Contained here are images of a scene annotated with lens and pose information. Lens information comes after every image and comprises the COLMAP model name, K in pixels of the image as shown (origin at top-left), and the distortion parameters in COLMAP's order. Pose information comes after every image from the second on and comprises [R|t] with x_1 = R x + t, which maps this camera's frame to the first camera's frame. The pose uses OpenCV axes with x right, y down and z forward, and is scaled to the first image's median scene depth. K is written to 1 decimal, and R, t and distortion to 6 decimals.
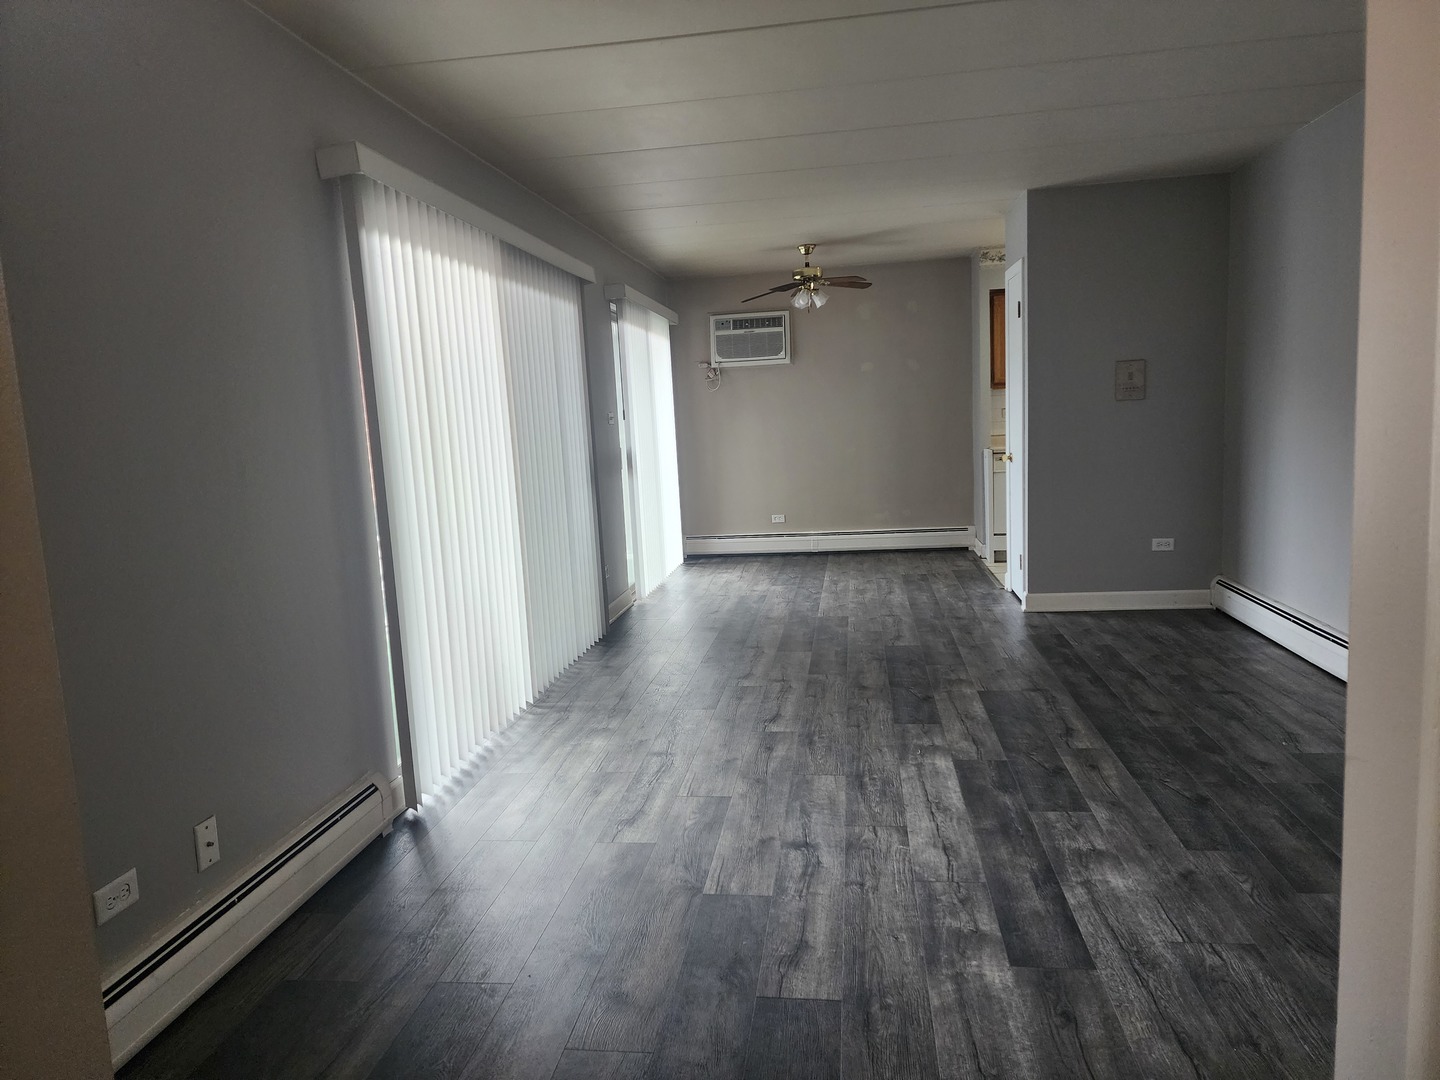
lens RADIAL K [[969.5, 0, 695.4], [0, 969.5, 550.2], [0, 0, 1]] dist [0.038118, -0.003600]
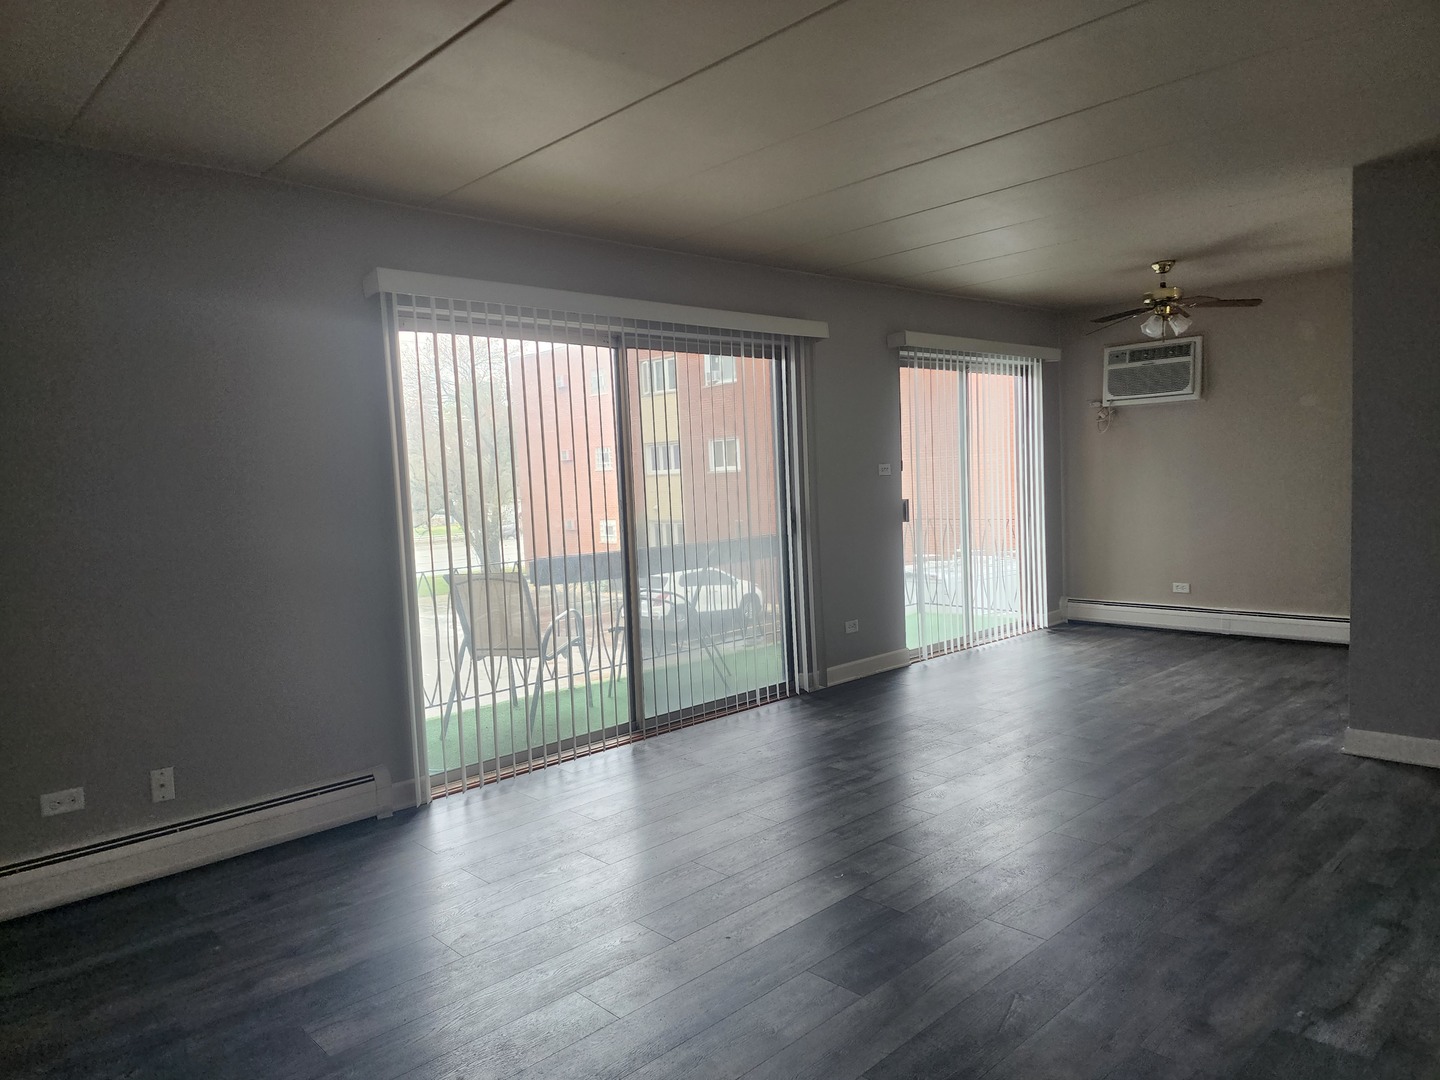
lens RADIAL K [[969.5, 0, 678.2], [0, 969.5, 536.5], [0, 0, 1]] dist [0.038118, -0.003600]
pose [[0.787505, 0.057448, -0.613625, 0.268178], [-0.084337, 0.996325, -0.014959, -0.028693], [0.610510, 0.063531, 0.789456, 0.089495]]
